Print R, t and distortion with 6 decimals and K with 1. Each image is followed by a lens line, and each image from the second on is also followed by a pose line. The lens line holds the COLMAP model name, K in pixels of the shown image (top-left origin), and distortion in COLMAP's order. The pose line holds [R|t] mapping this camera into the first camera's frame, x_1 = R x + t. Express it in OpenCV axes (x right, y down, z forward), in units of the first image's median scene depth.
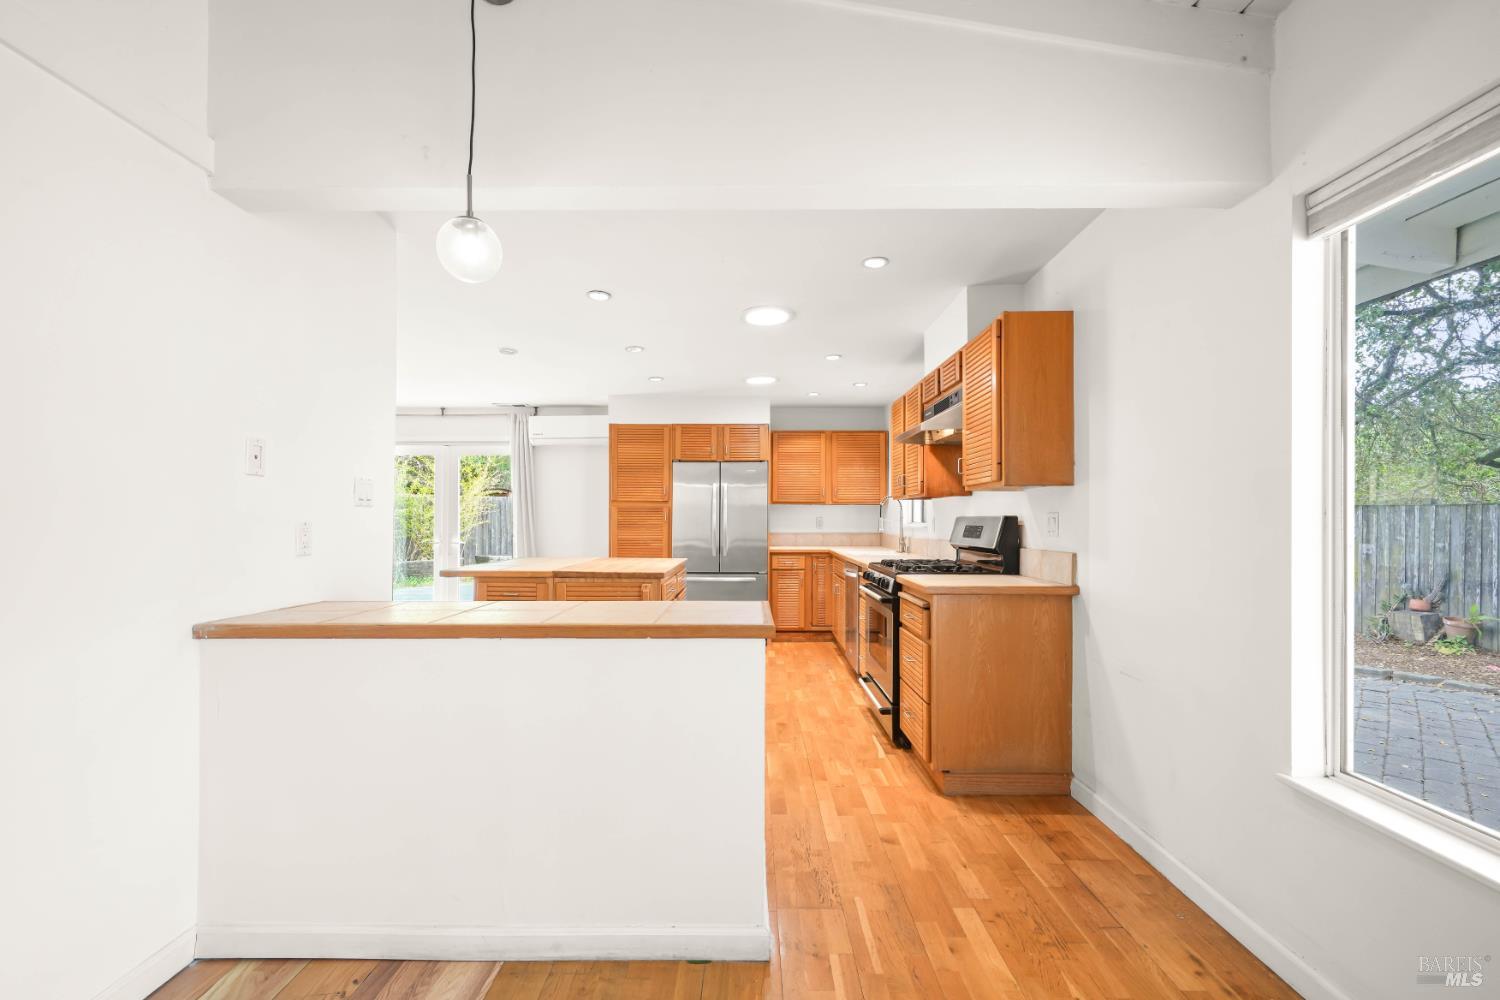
lens RADIAL K [[615.8, 0, 745.4], [0, 615.8, 510.0], [0, 0, 1]] dist [0.000762, -0.000001]
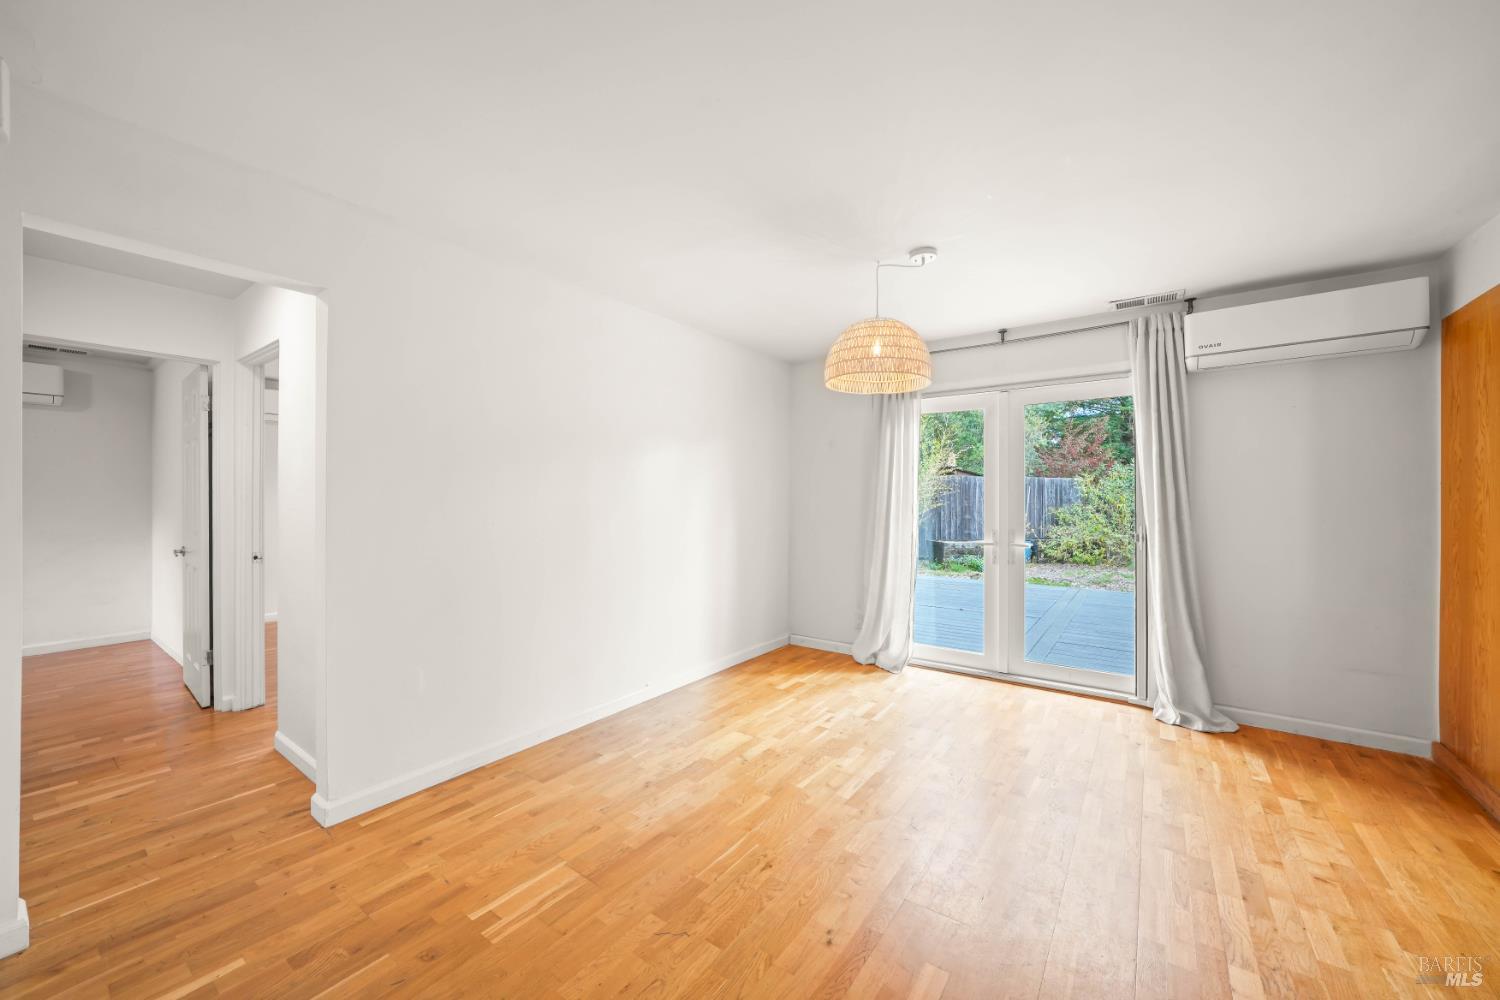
lens RADIAL K [[564.4, 0, 757.5], [0, 564.4, 498.4], [0, 0, 1]] dist [-0.000498, -0.000014]
pose [[0.816712, 0.000439, -0.577045, -0.414745], [0.008906, 0.999871, 0.013366, -0.004659], [0.576976, -0.016055, 0.816603, 0.437392]]
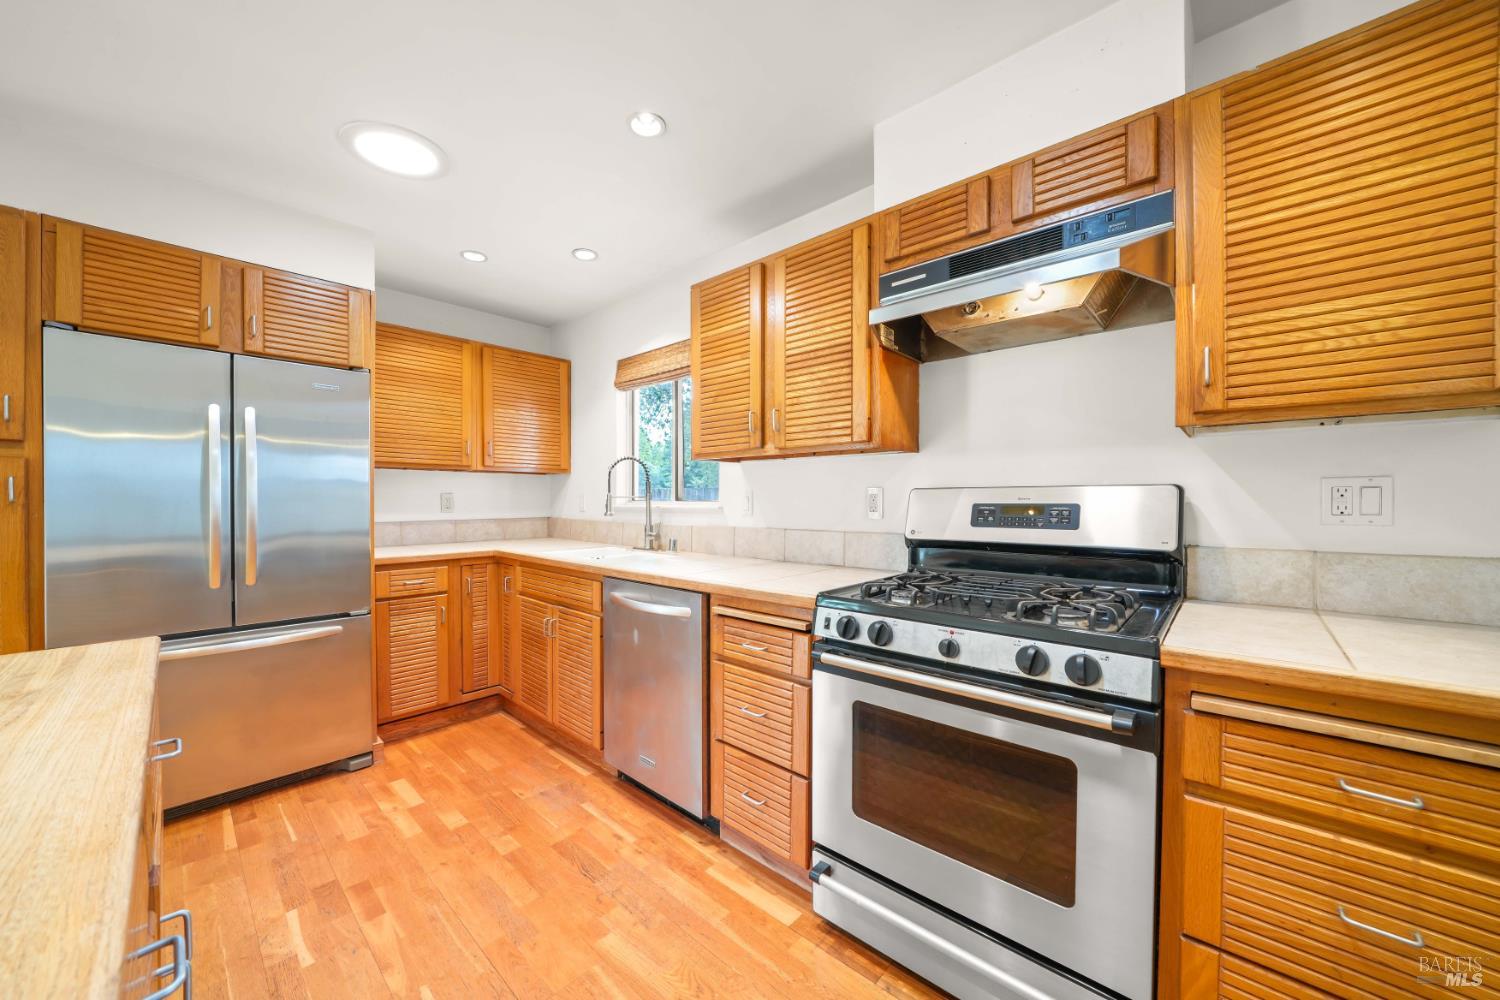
lens RADIAL K [[537.3, 0, 743.9], [0, 537.3, 507.0], [0, 0, 1]] dist [-0.016758, 0.000018]
pose [[0.671177, -0.011414, 0.741210, -0.072951], [-0.009991, 0.999651, 0.024441, 0.011076], [-0.741230, -0.023810, 0.670829, 0.522167]]
